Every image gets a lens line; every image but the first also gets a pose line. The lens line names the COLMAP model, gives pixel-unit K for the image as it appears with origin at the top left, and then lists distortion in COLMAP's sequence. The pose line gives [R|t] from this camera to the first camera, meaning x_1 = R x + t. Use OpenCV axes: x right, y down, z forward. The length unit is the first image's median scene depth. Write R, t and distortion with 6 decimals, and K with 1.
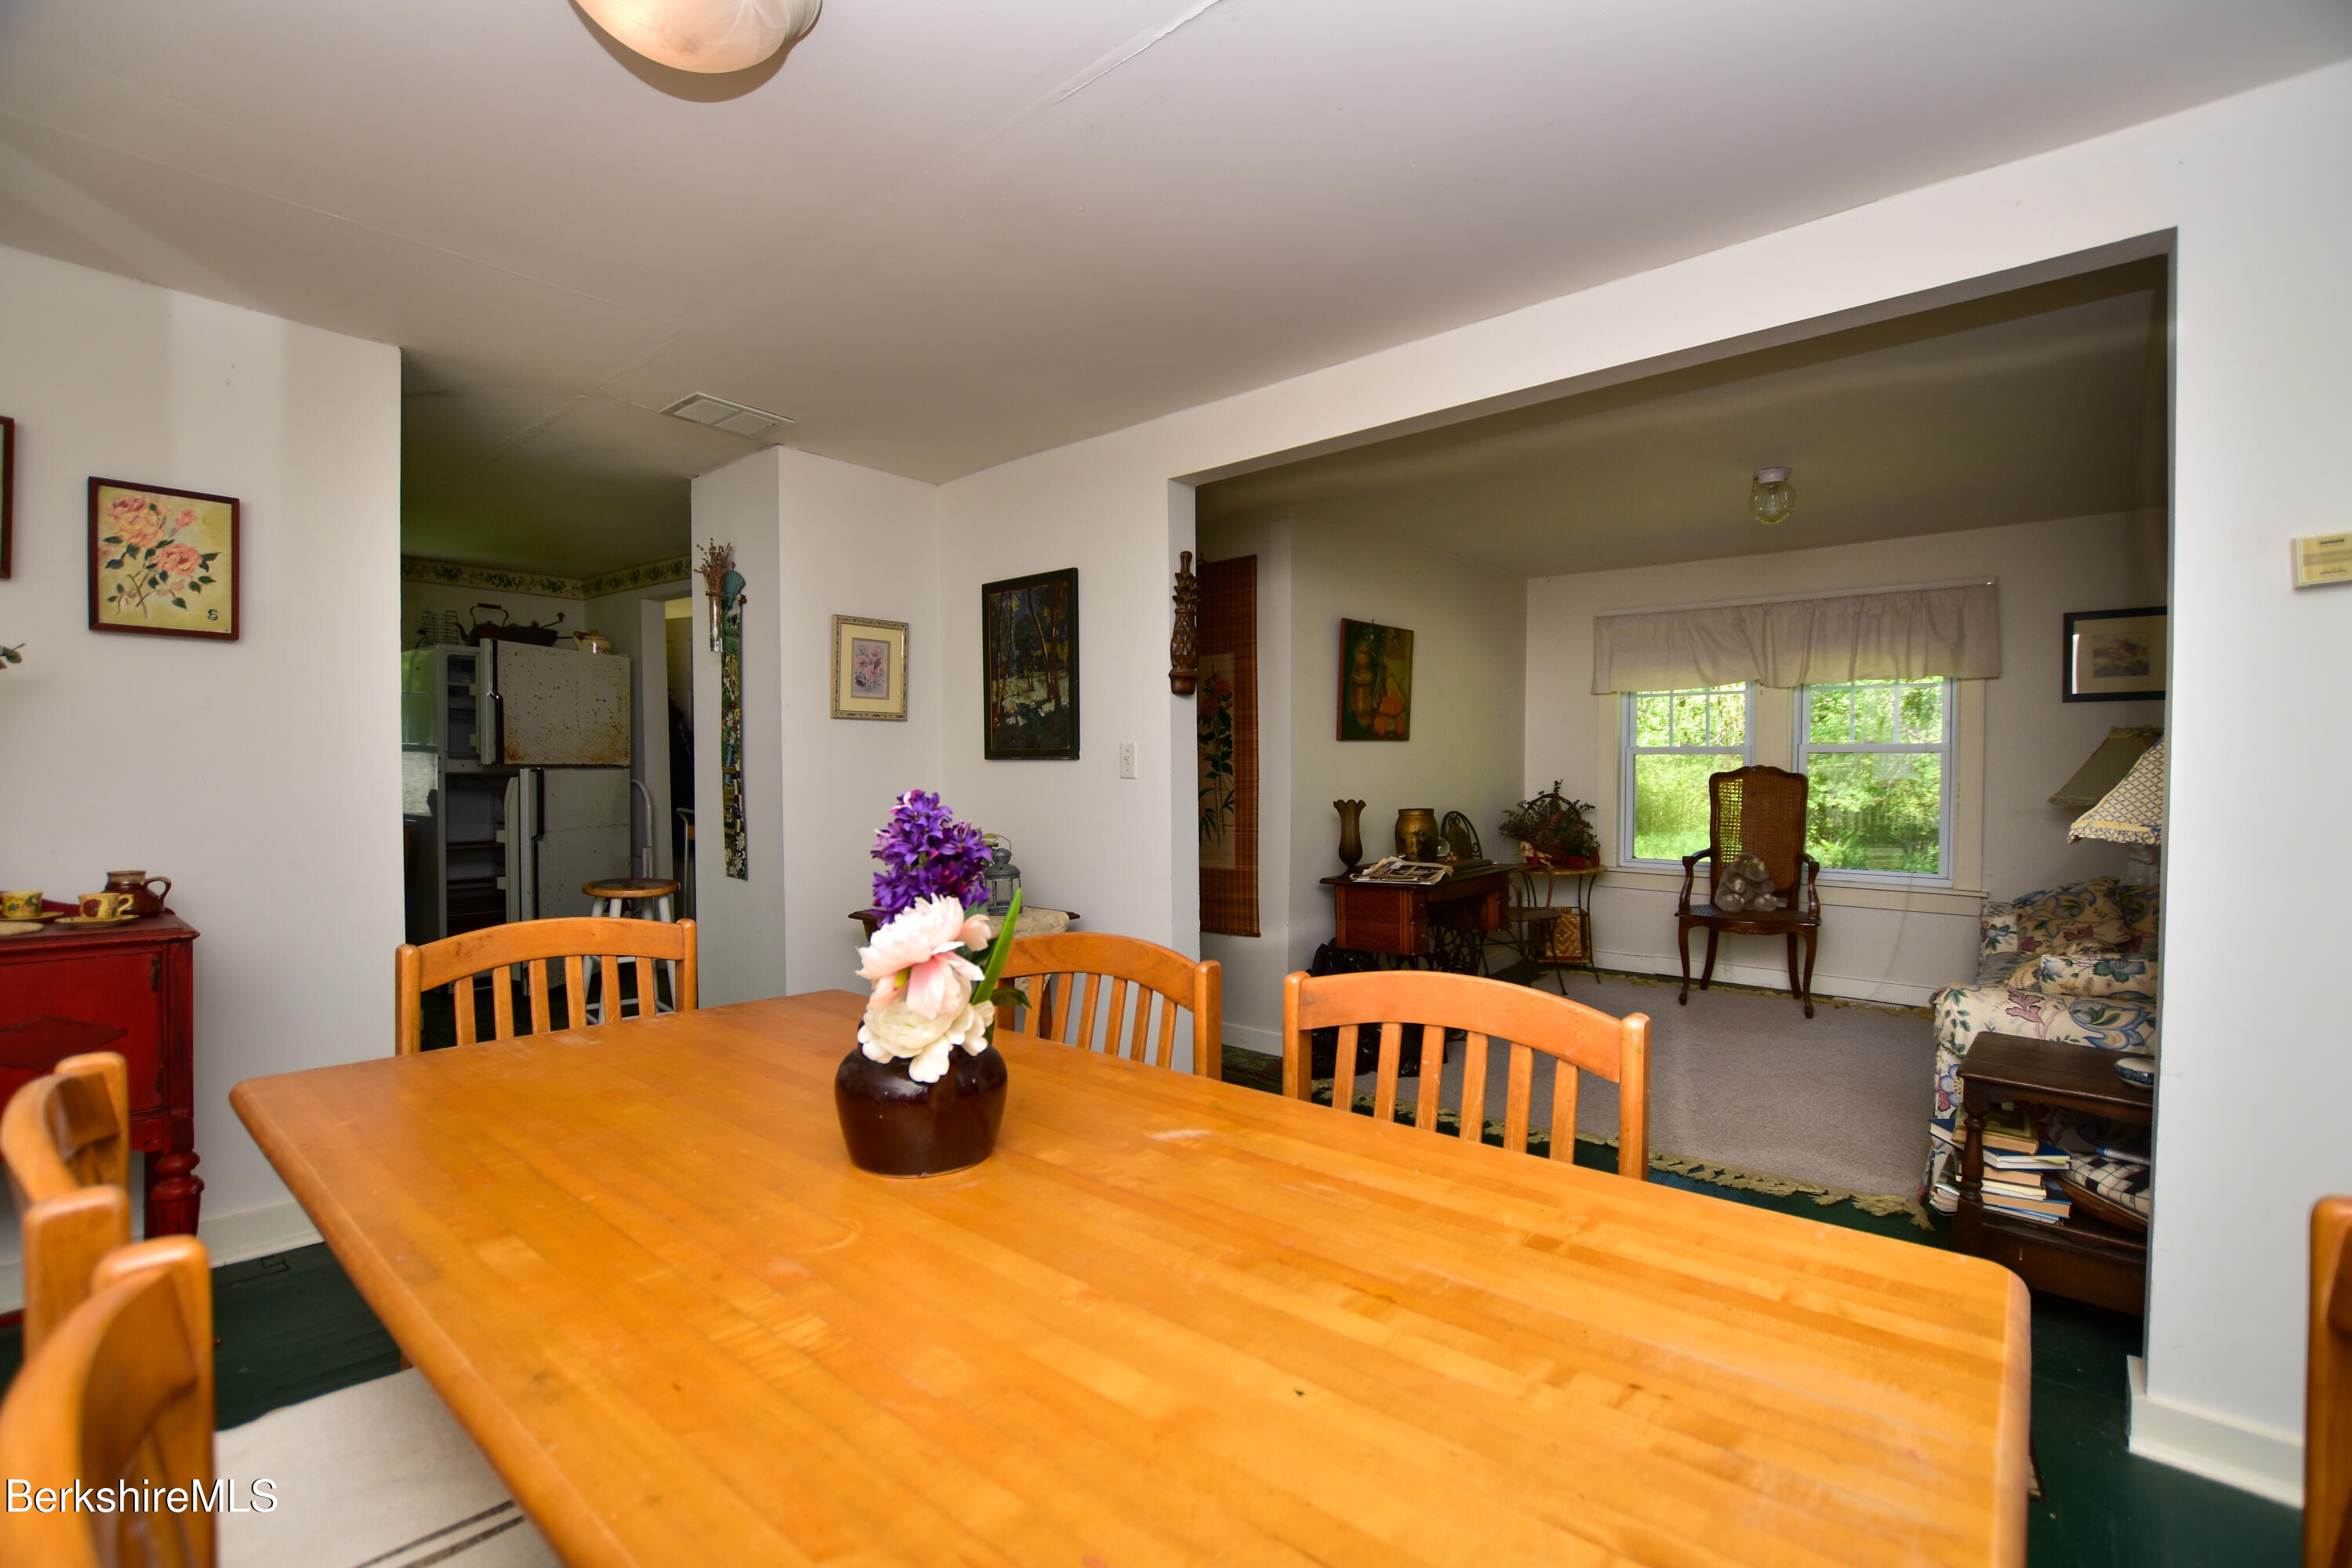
lens RADIAL K [[1038.5, 0, 1174.6], [0, 1038.5, 780.0], [0, 0, 1]] dist [-0.000099, -0.000001]
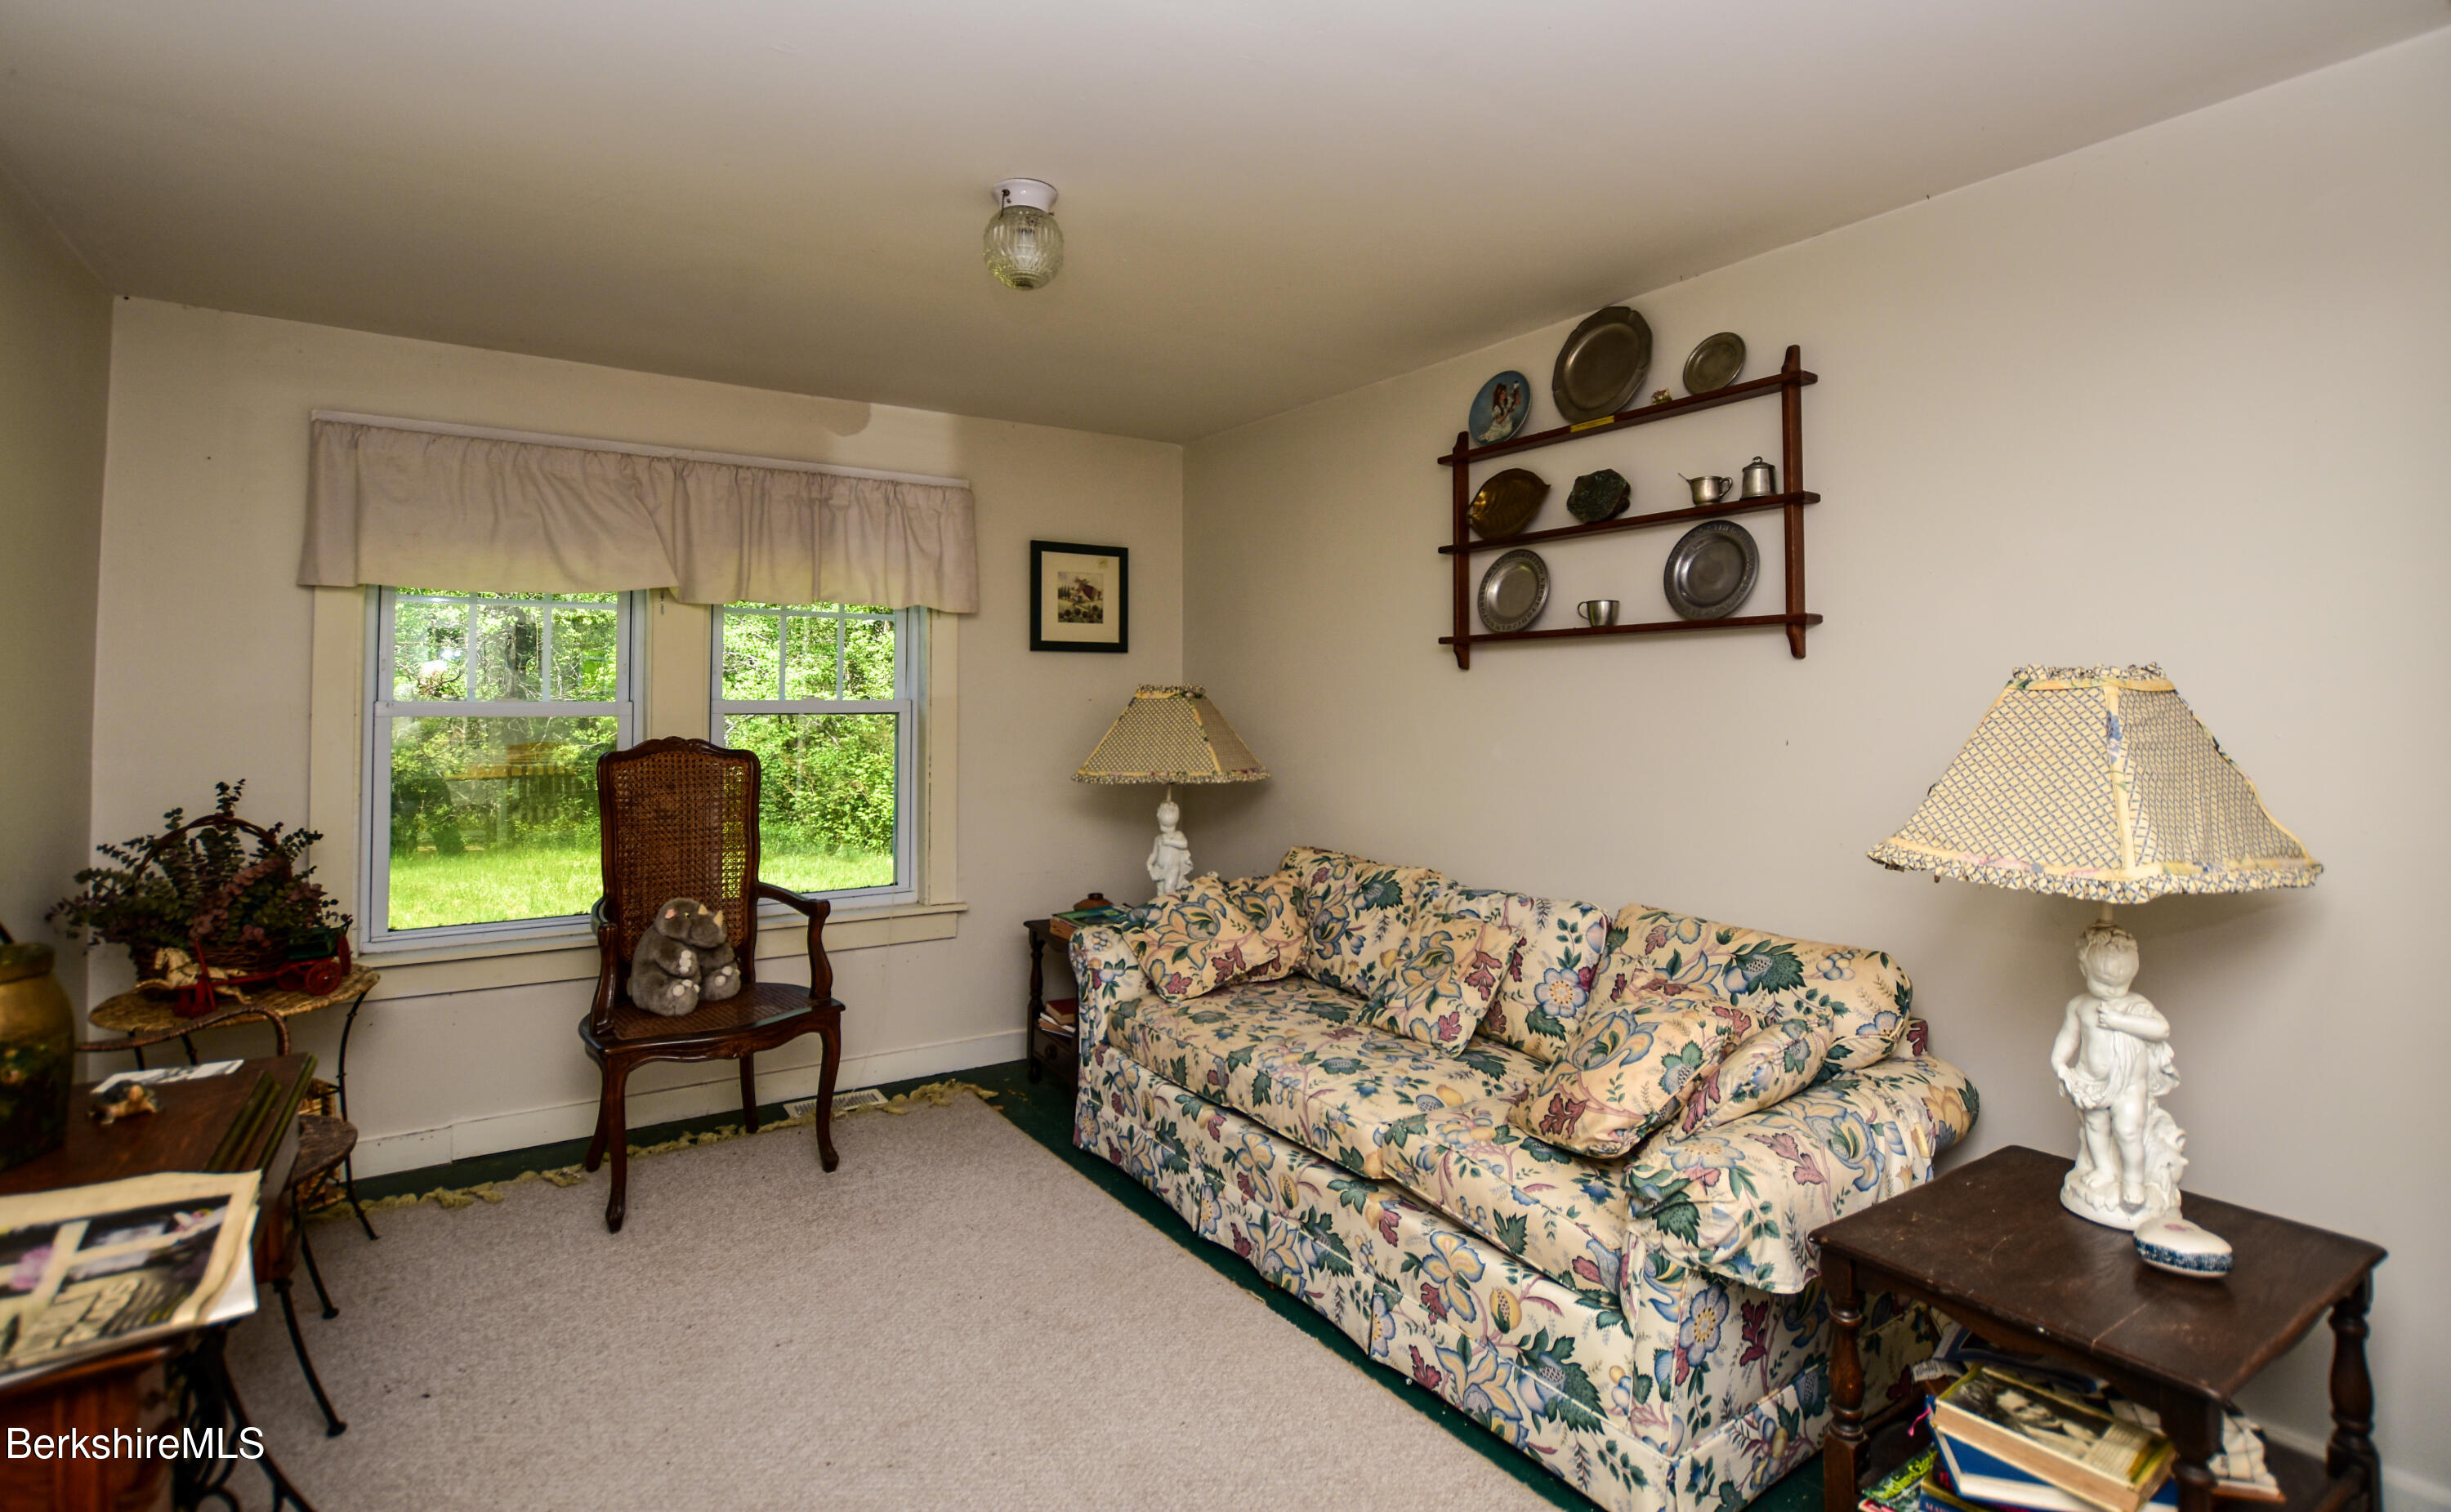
lens RADIAL K [[1161.7, 0, 1216.9], [0, 1161.7, 678.9], [0, 0, 1]] dist [-0.004258, -0.000605]
pose [[0.285358, 0.018997, 0.958233, 0.035543], [0.018639, 0.999504, -0.025366, -0.024192], [-0.958240, 0.025099, 0.284863, 0.527323]]
